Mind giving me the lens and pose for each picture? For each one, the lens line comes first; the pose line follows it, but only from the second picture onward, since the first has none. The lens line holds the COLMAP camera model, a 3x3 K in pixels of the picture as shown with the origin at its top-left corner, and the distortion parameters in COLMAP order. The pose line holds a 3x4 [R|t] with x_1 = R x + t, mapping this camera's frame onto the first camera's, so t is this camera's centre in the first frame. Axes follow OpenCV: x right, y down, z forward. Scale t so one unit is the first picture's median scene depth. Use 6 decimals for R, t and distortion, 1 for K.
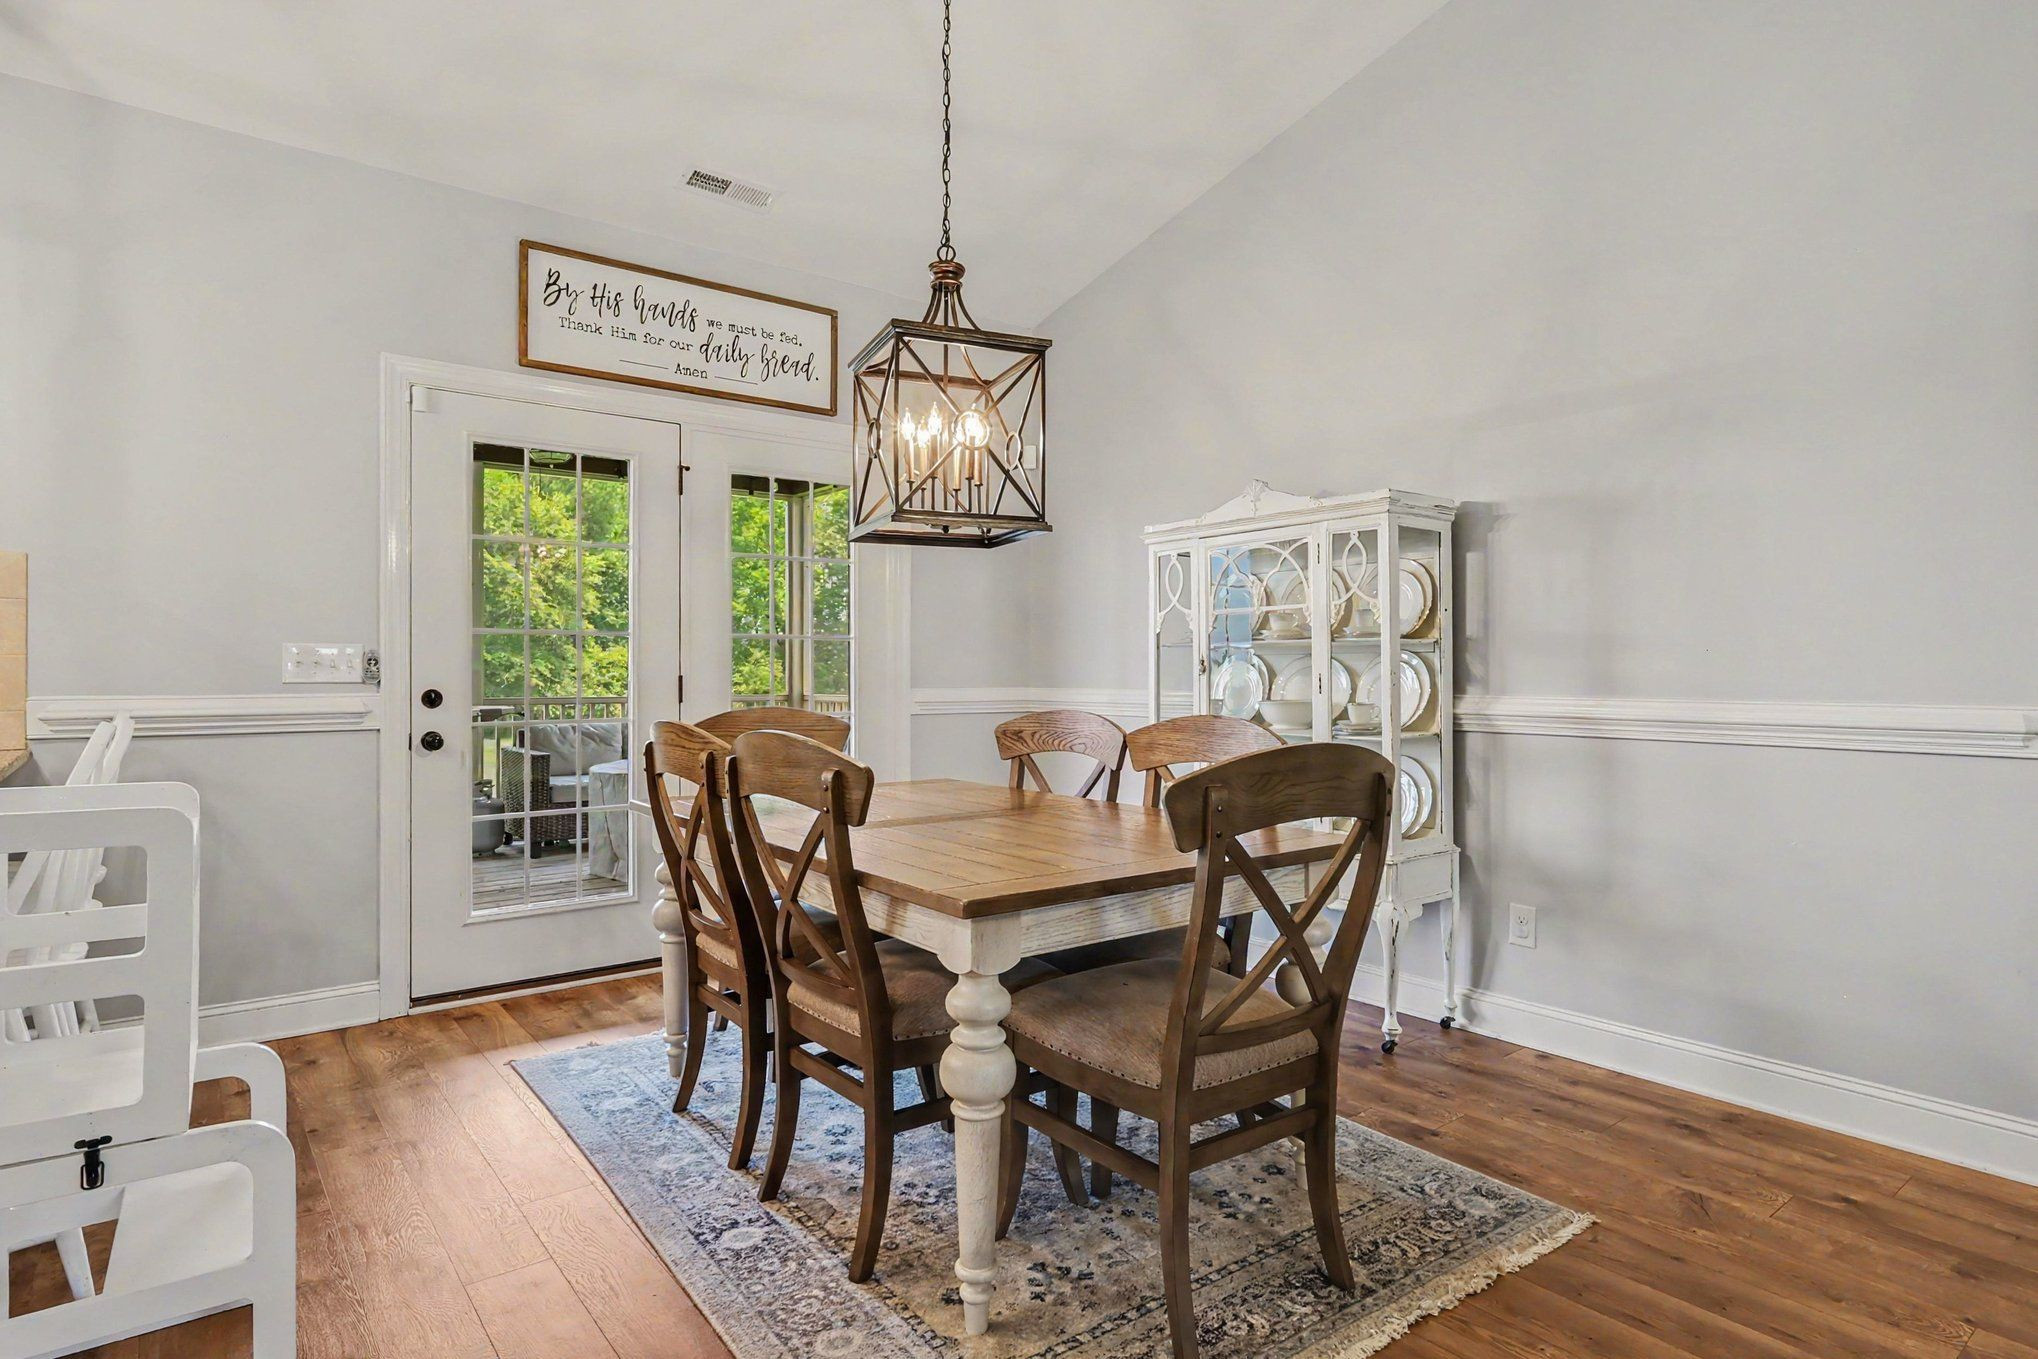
lens RADIAL K [[1089.1, 0, 1013.3], [0, 1089.1, 667.5], [0, 0, 1]] dist [-0.009547, 0.001805]
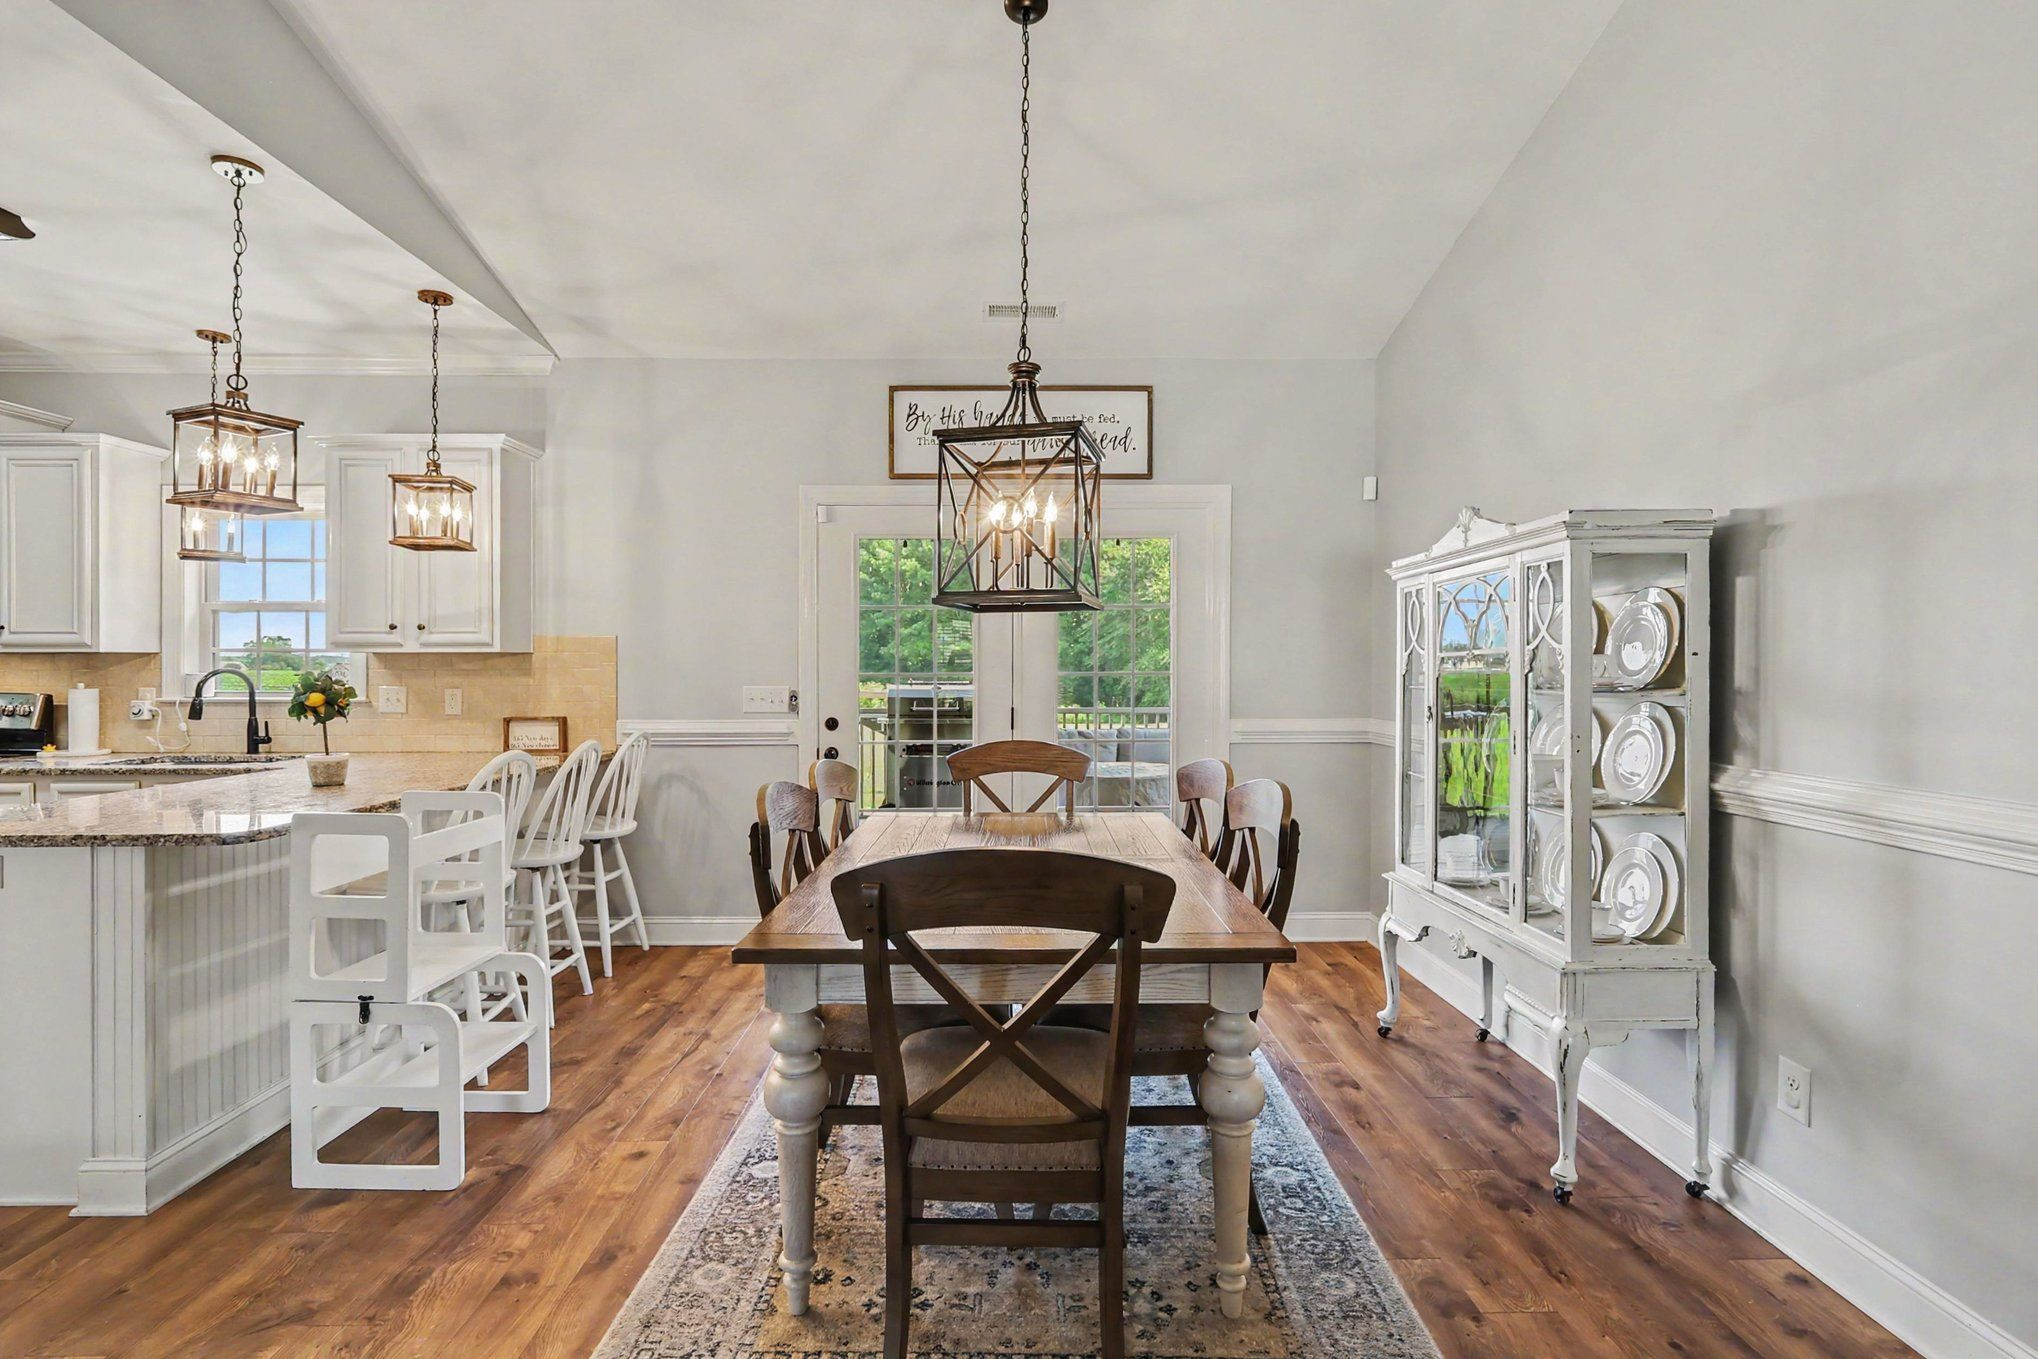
lens RADIAL K [[933.1, 0, 1022.2], [0, 933.1, 665.5], [0, 0, 1]] dist [-0.009906, 0.002567]
pose [[0.796654, -0.004555, -0.604418, 0.420902], [0.005825, 0.999983, 0.000142, -0.048668], [0.604407, -0.003634, 0.796667, 0.188125]]
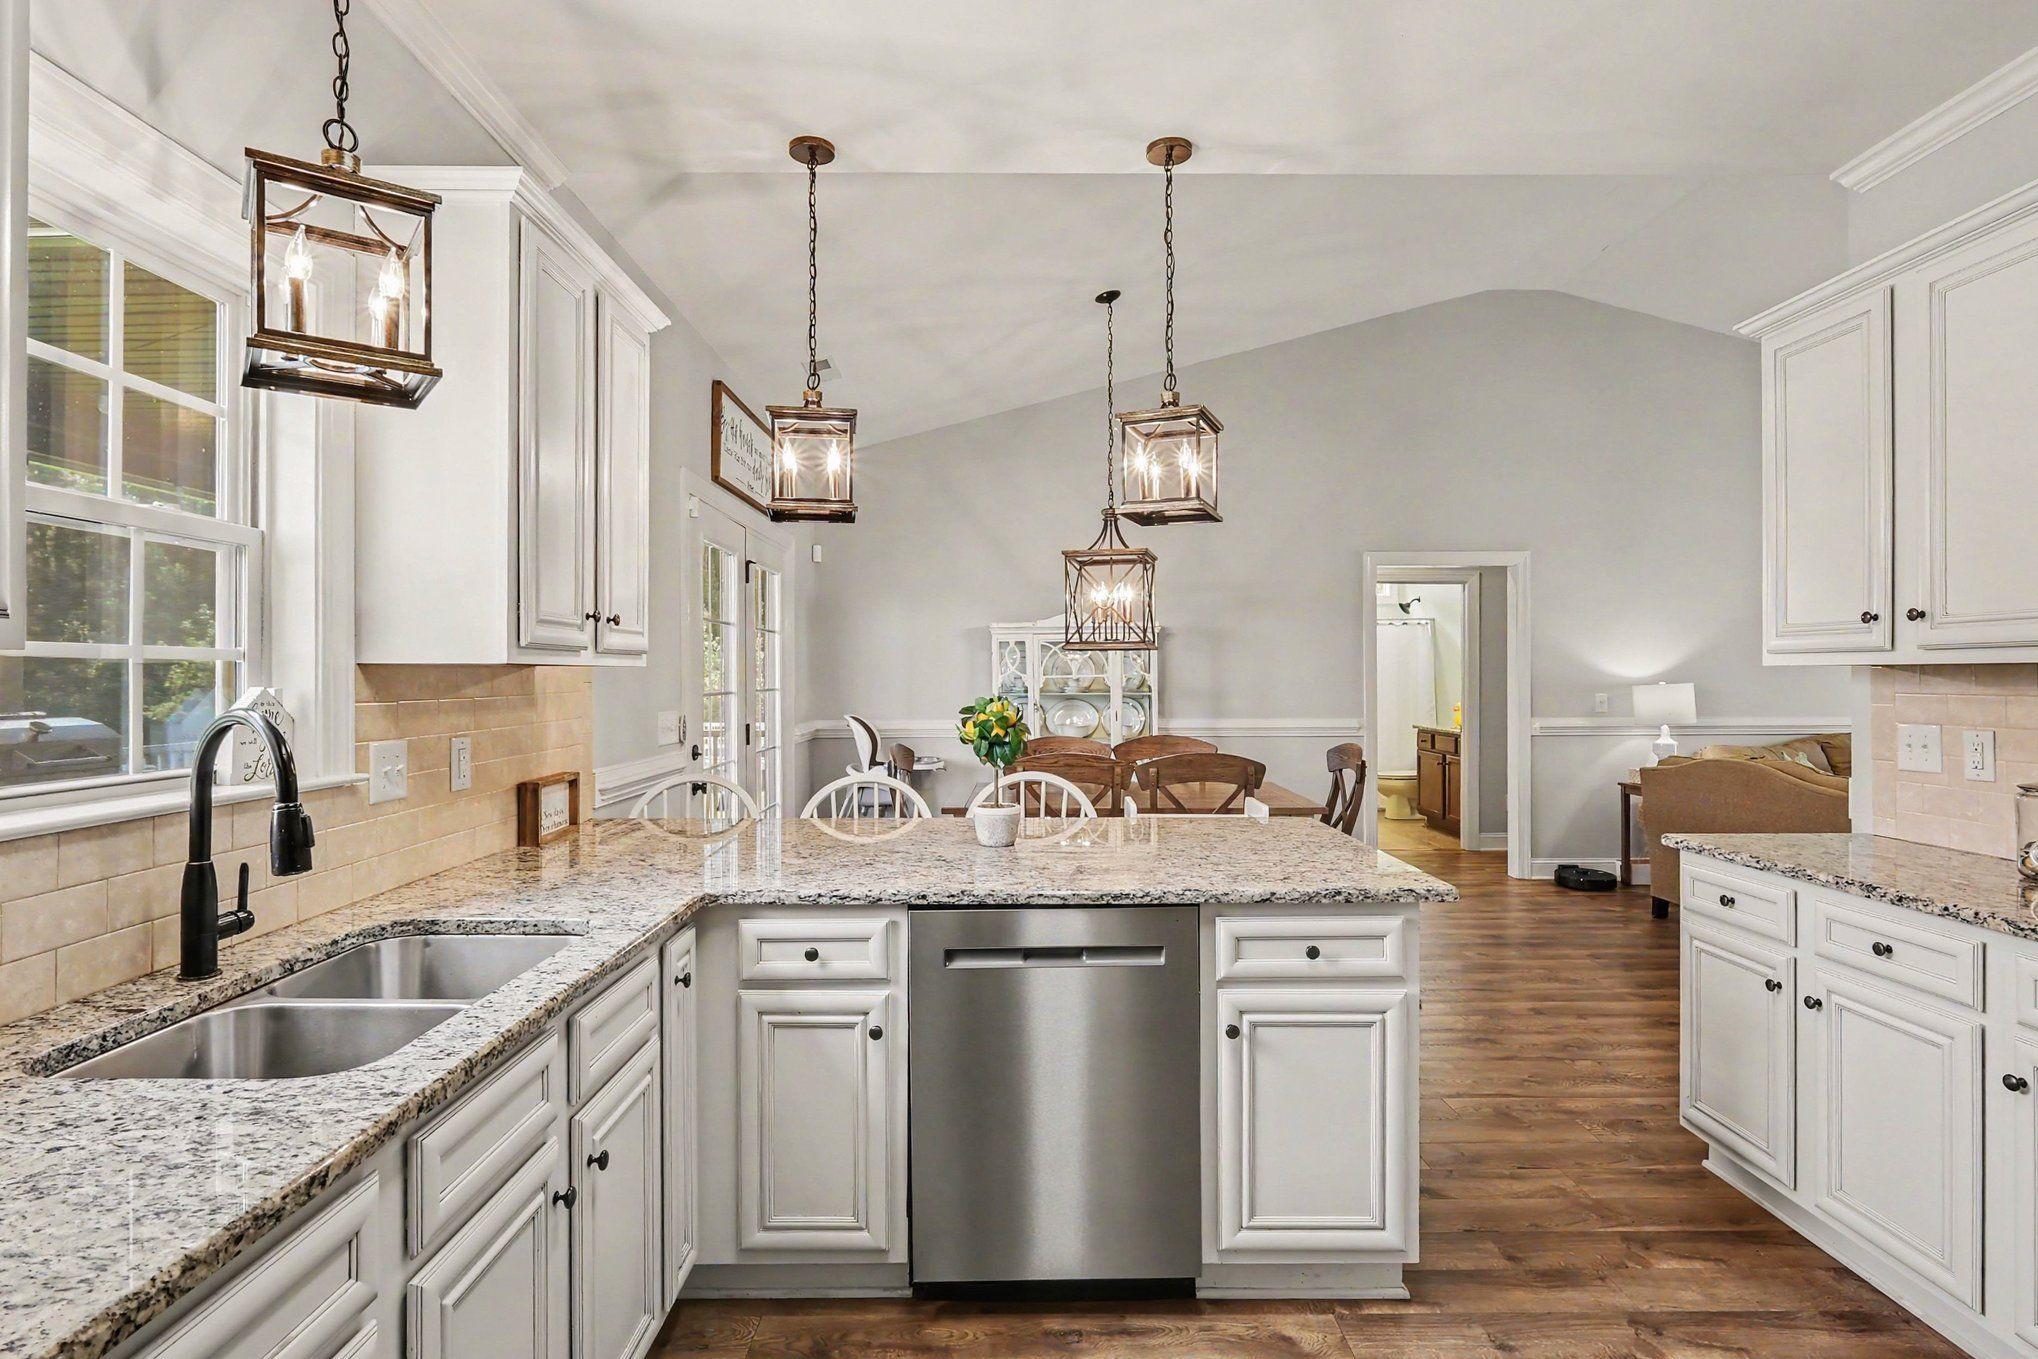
lens RADIAL K [[933.1, 0, 1030.8], [0, 933.1, 686.9], [0, 0, 1]] dist [-0.009906, 0.002567]
pose [[0.631165, -0.008525, 0.775602, -1.249304], [-0.002551, 0.999911, 0.013066, -0.065168], [-0.775644, -0.010225, 0.631088, 0.033849]]
